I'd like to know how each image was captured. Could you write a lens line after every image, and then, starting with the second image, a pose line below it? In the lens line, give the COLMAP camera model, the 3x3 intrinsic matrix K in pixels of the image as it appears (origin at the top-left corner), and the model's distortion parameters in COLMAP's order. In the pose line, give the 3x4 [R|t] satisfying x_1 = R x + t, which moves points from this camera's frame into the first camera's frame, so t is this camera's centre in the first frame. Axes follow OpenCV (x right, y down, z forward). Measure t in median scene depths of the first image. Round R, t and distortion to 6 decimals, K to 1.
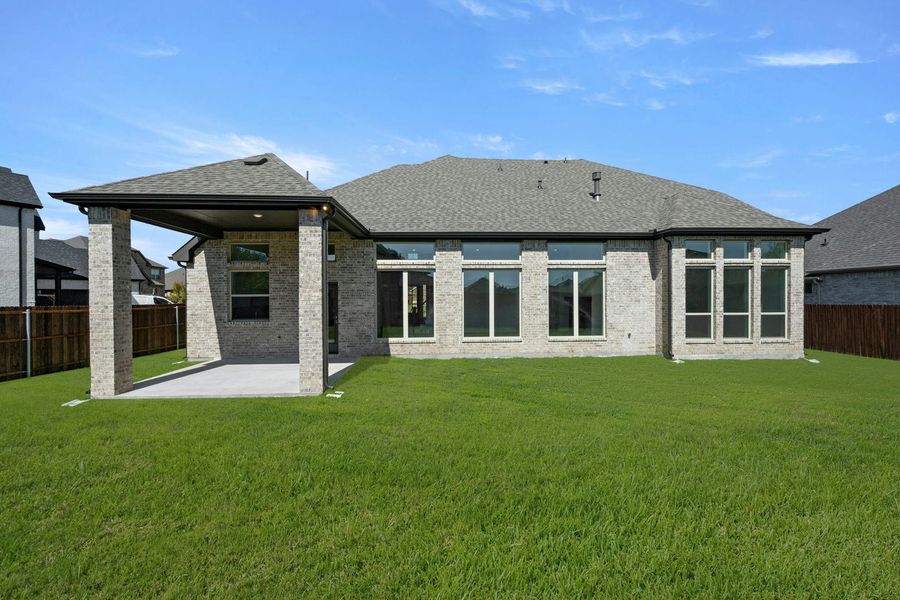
lens RADIAL K [[356.3, 0, 450.0], [0, 356.3, 300.0], [0, 0, 1]] dist [0.000245, -0.005256]
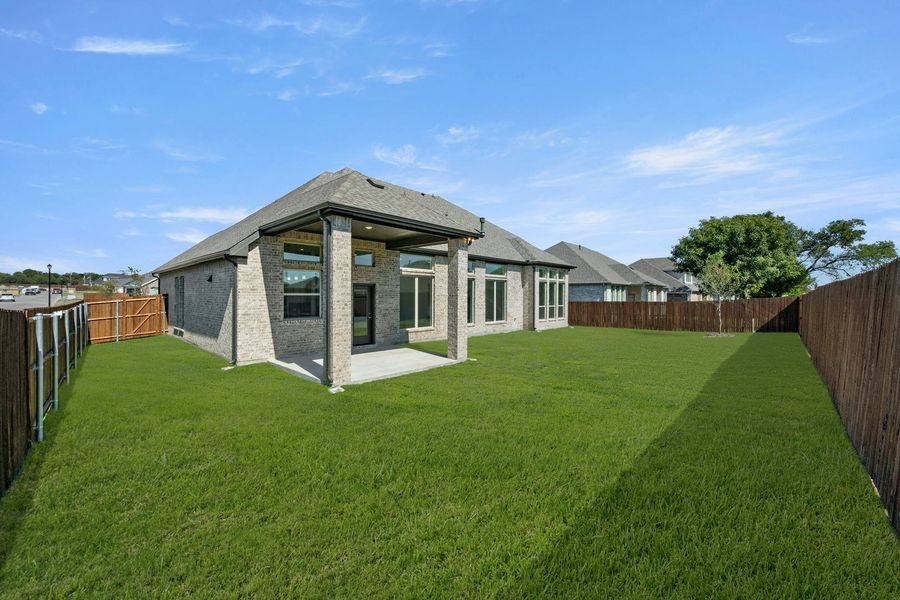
lens RADIAL K [[358.8, 0, 453.6], [0, 358.8, 301.3], [0, 0, 1]] dist [0.000164, -0.000002]
pose [[0.712722, -0.003413, 0.701438, -0.974624], [0.000630, 0.999991, 0.004225, 0.003309], [-0.701446, -0.002569, 0.712718, -0.043119]]
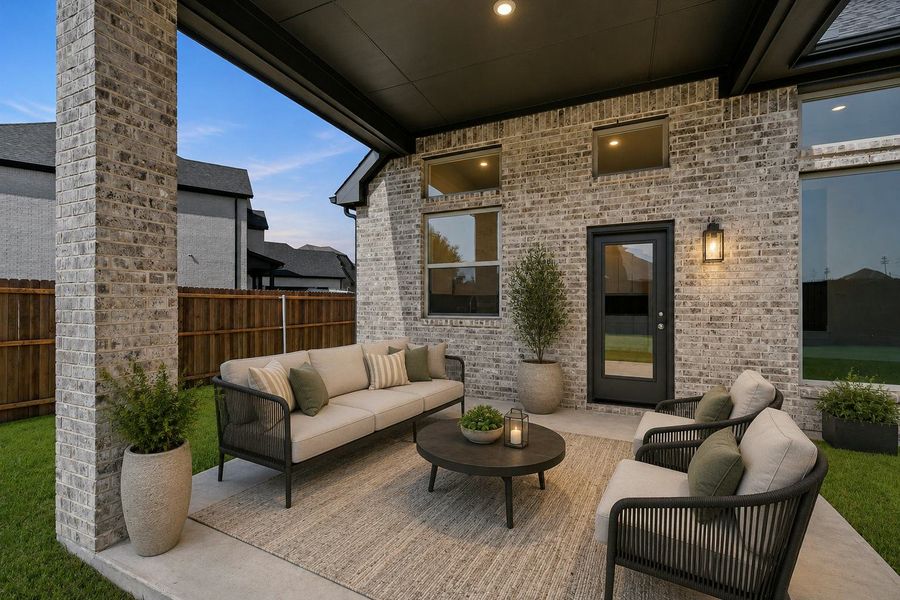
lens RADIAL K [[358.8, 0, 453.6], [0, 358.8, 301.3], [0, 0, 1]] dist [0.000164, -0.000002]
pose [[0.901182, 0.006694, -0.433390, -0.360419], [-0.011239, 0.999905, -0.007928, 0.040995], [0.433296, 0.012016, 0.901172, 0.559125]]
